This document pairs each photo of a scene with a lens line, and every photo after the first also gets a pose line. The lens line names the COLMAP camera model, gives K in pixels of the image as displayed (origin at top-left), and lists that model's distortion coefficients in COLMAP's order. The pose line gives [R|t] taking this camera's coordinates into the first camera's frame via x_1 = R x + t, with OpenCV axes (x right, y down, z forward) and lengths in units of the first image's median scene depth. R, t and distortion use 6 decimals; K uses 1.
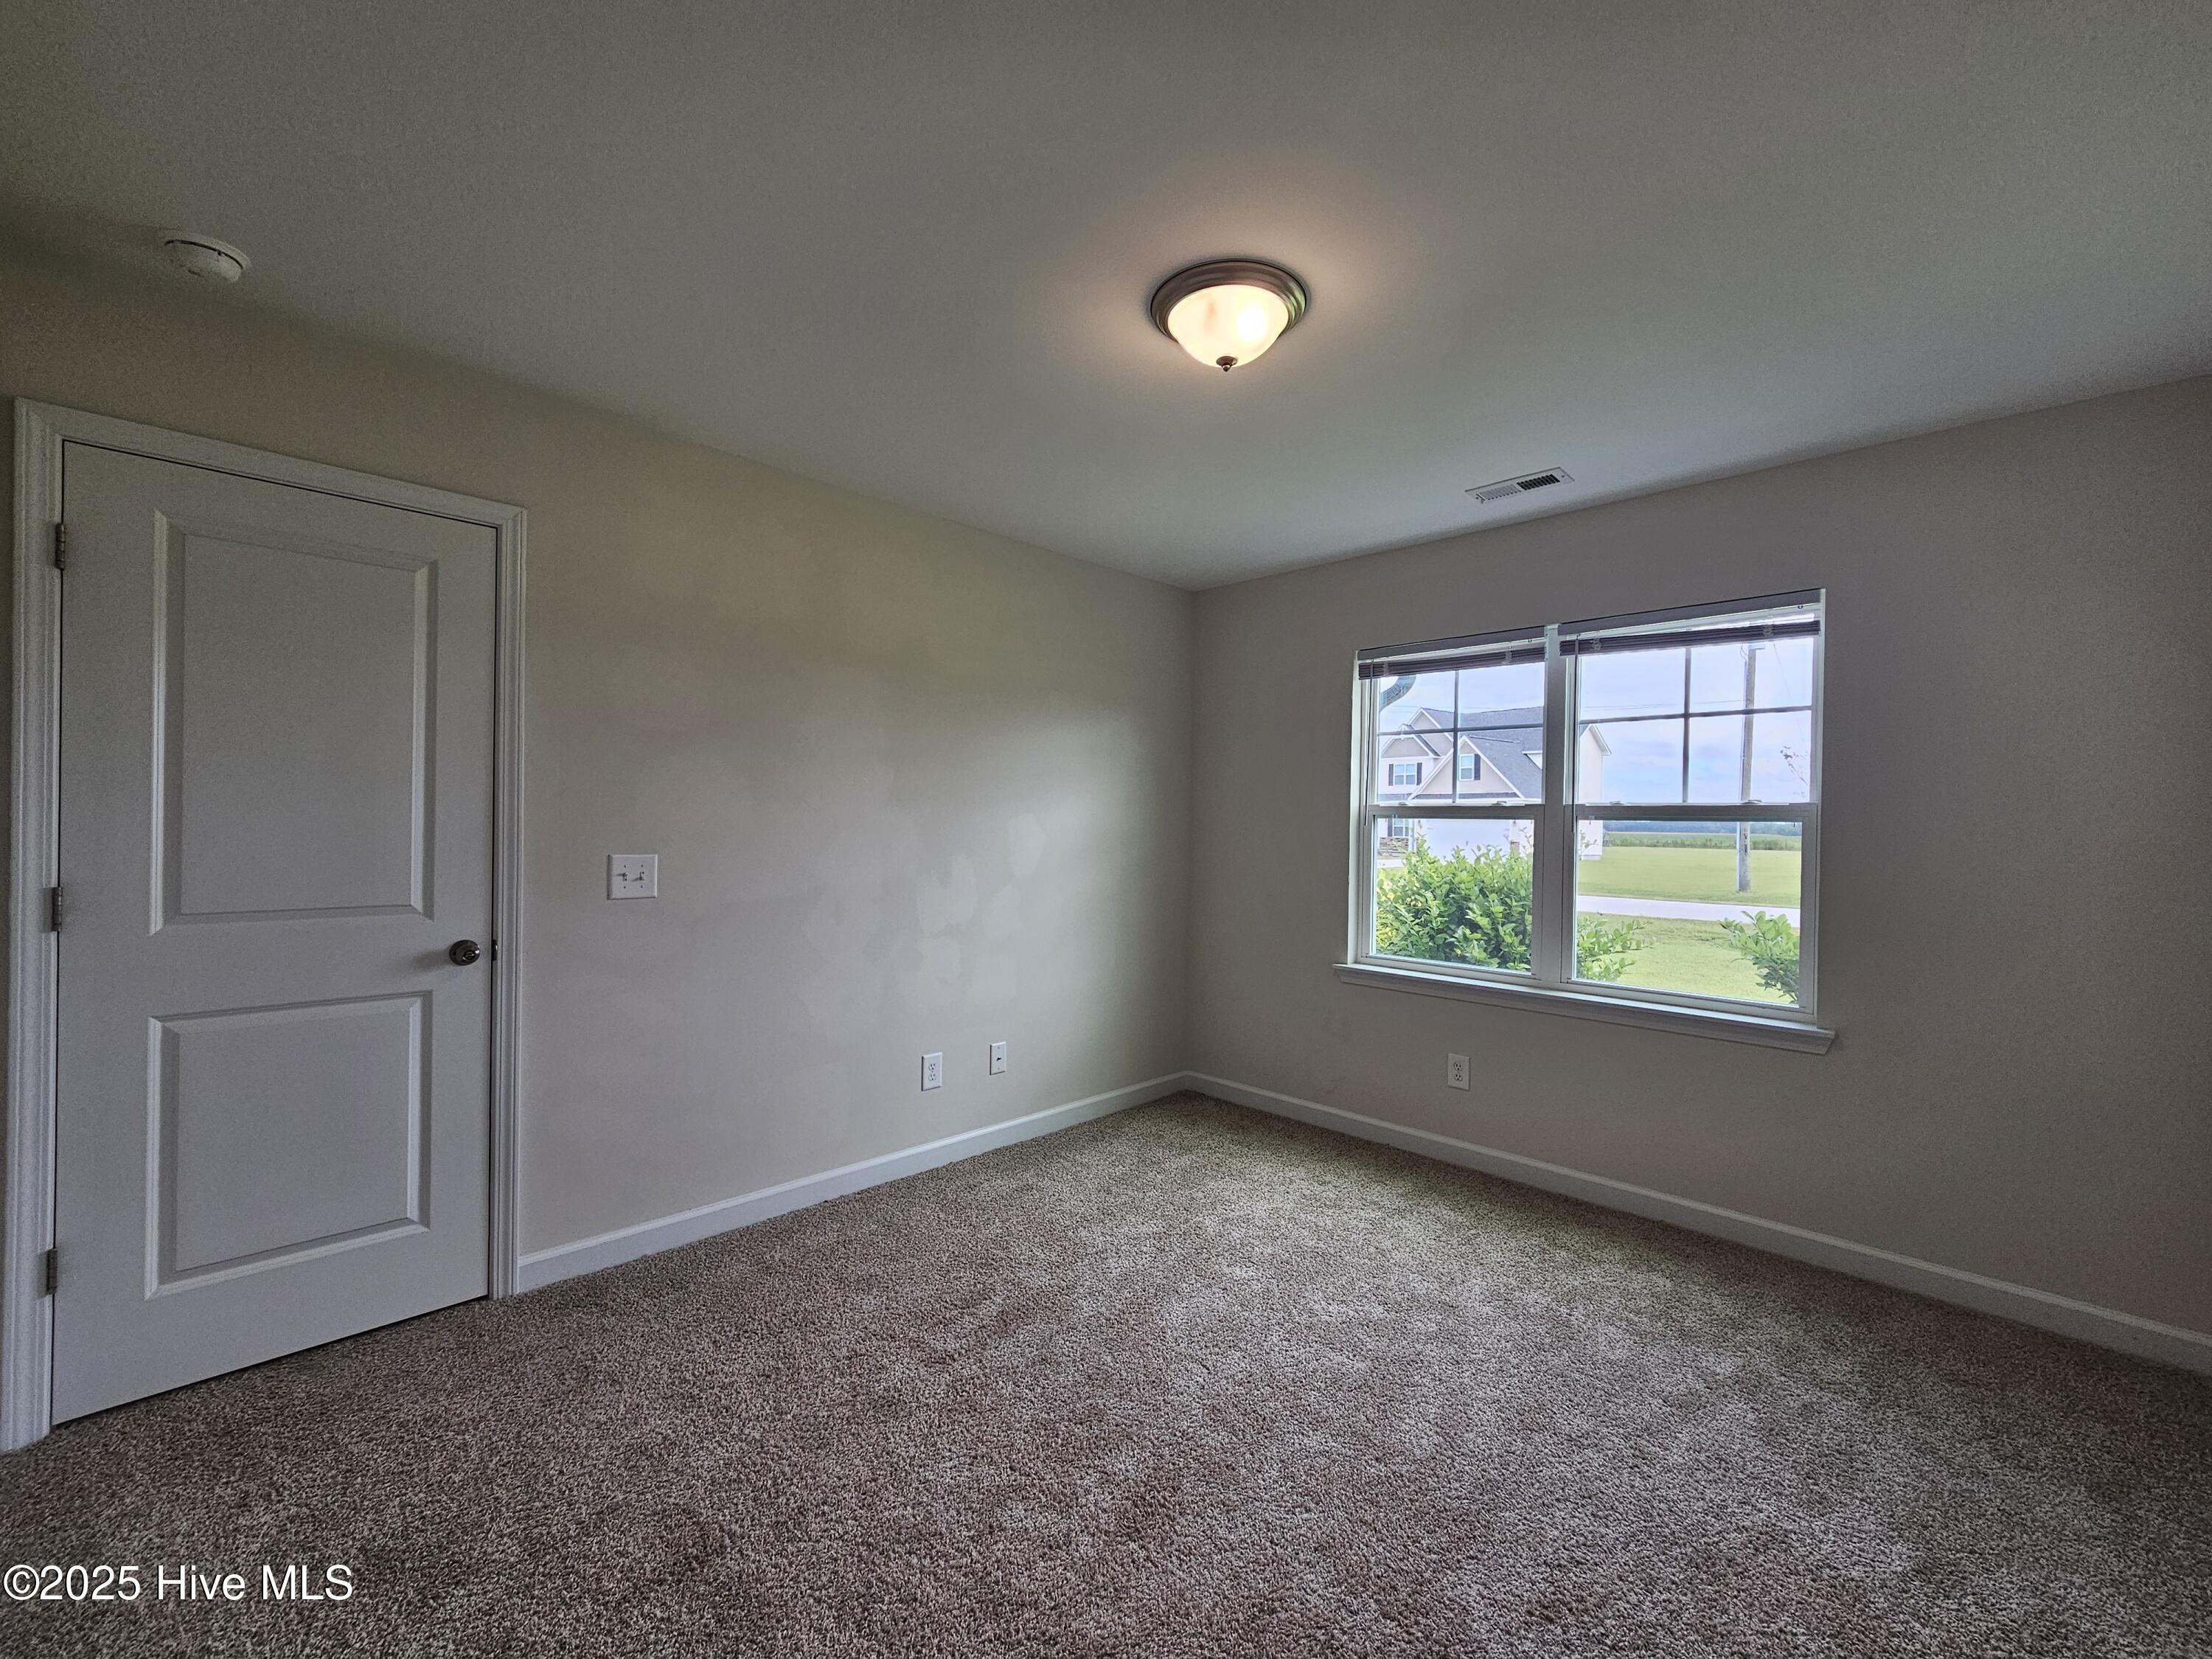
lens RADIAL K [[919.1, 0, 1103.4], [0, 919.1, 835.8], [0, 0, 1]] dist [-0.001483, 0.000470]
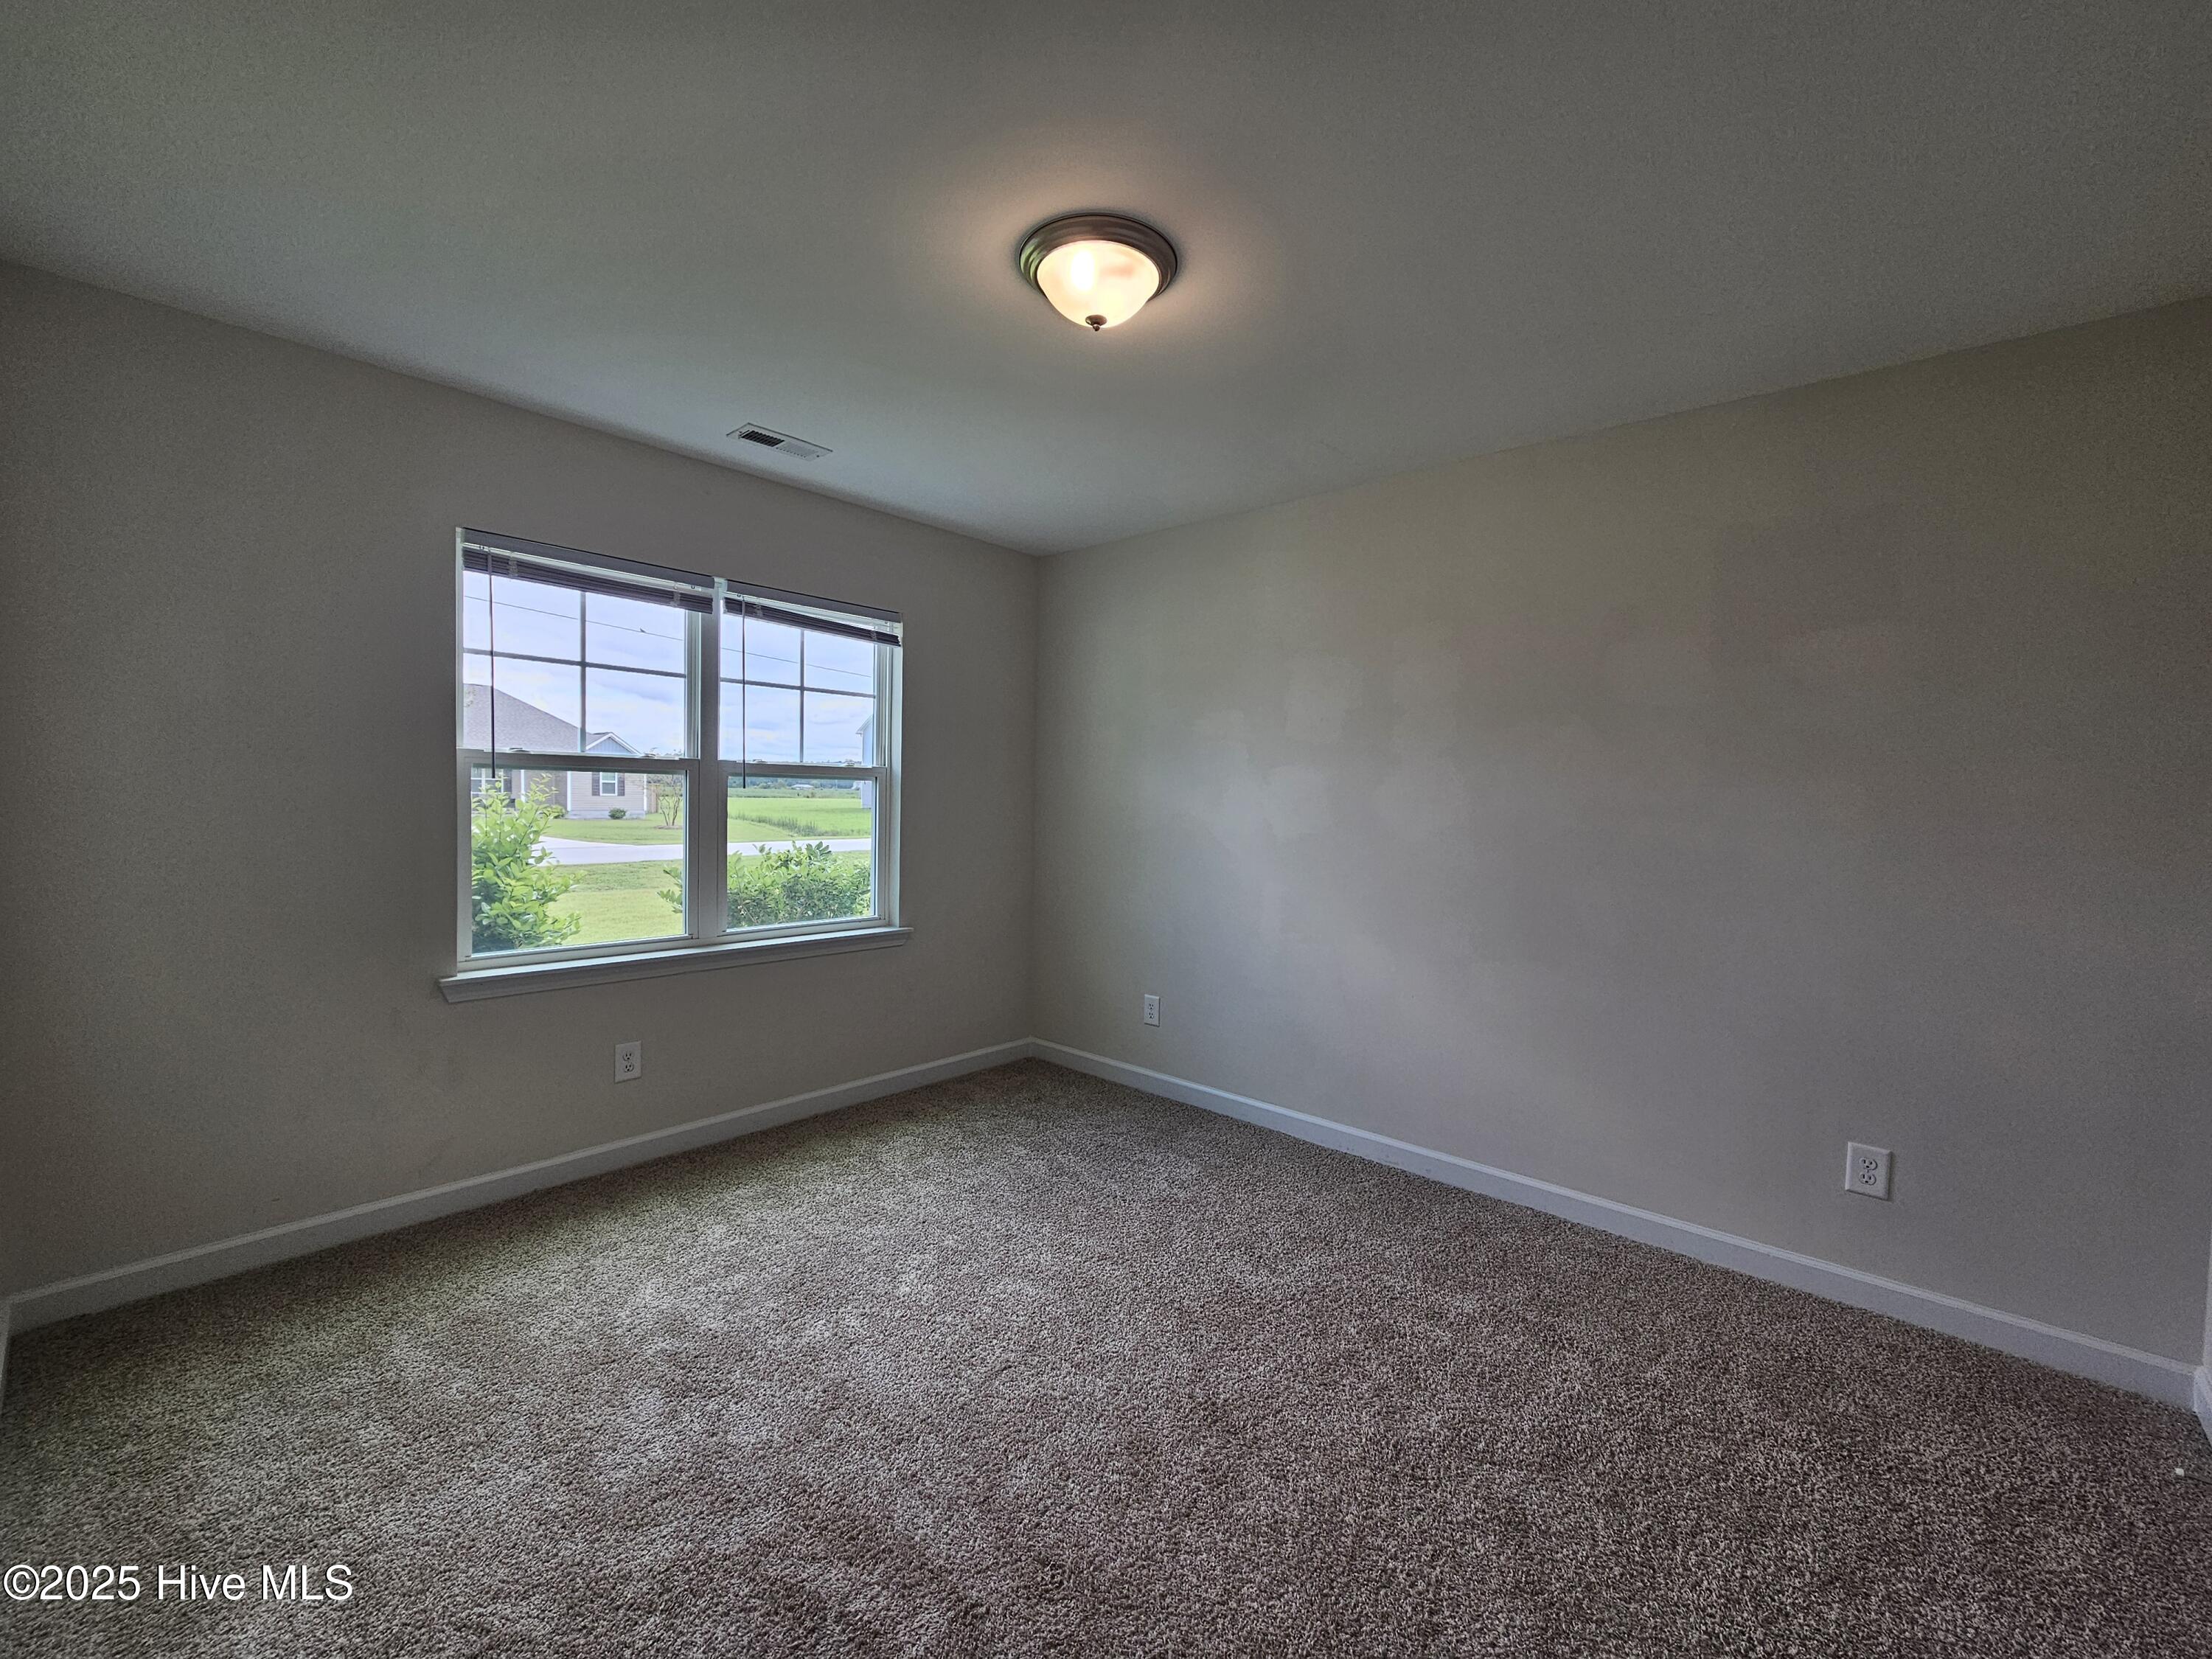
lens RADIAL K [[919.1, 0, 1105.7], [0, 919.1, 825.5], [0, 0, 1]] dist [-0.001483, 0.000470]
pose [[-0.052940, -0.049727, 0.997359, -0.559471], [-0.007813, 0.998749, 0.049382, -0.016536], [-0.998567, -0.005178, -0.053262, 0.662850]]
